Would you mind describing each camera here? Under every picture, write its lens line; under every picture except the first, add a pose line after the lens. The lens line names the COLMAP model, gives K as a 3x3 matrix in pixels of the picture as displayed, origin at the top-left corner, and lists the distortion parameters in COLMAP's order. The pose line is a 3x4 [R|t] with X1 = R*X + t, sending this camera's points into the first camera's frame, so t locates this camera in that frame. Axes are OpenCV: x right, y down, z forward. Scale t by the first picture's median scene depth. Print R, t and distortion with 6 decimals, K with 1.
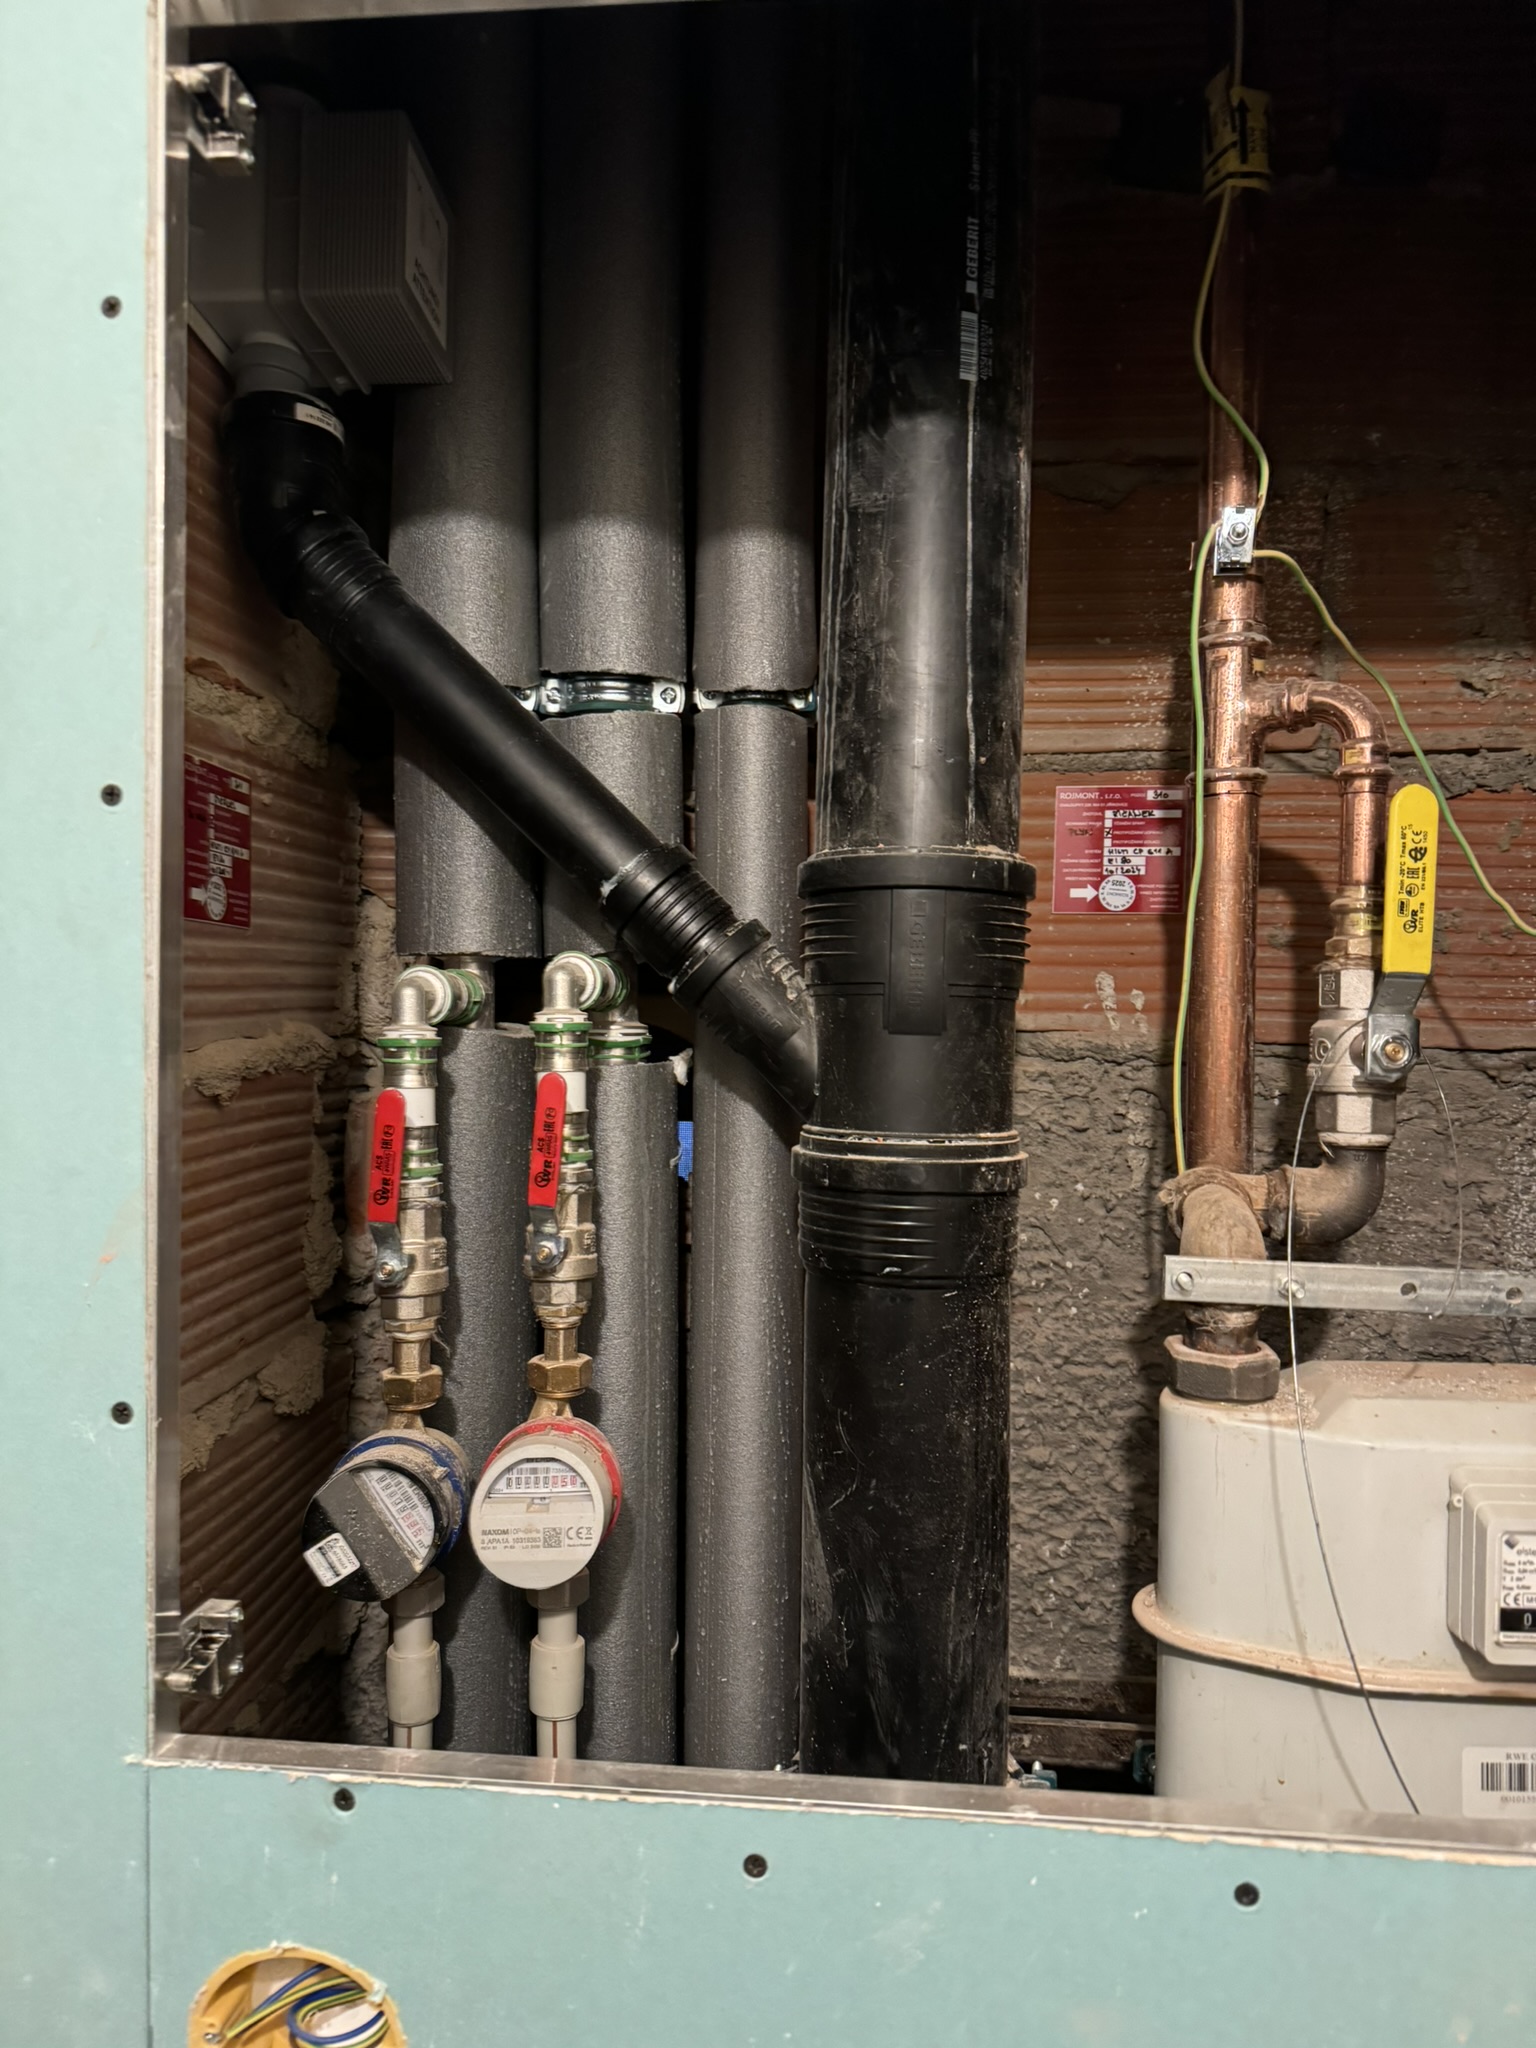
lens RADIAL K [[1529.8, 0, 729.6], [0, 1529.8, 1025.8], [0, 0, 1]] dist [0.236171, -0.385579]
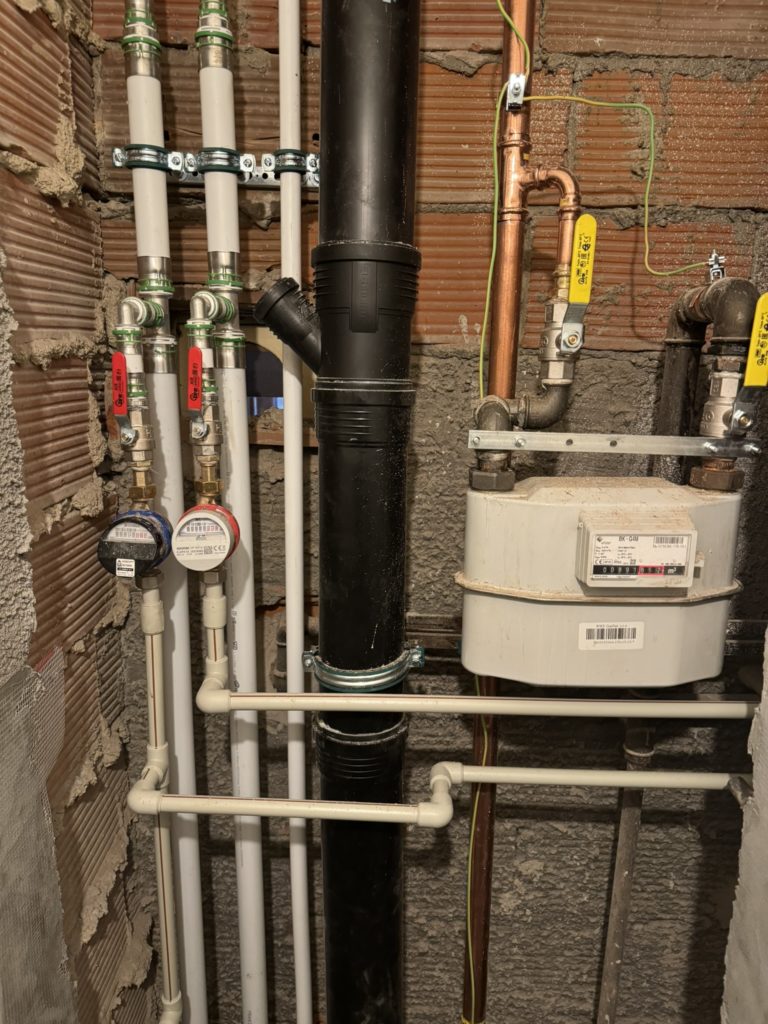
lens RADIAL K [[764.9, 0, 364.8], [0, 764.9, 512.9], [0, 0, 1]] dist [0.236171, -0.385579]
pose [[0.997648, -0.014821, 0.066921, 0.039005], [0.002688, 0.984053, 0.177855, 0.055129], [-0.068490, -0.177257, 0.981779, -0.123202]]
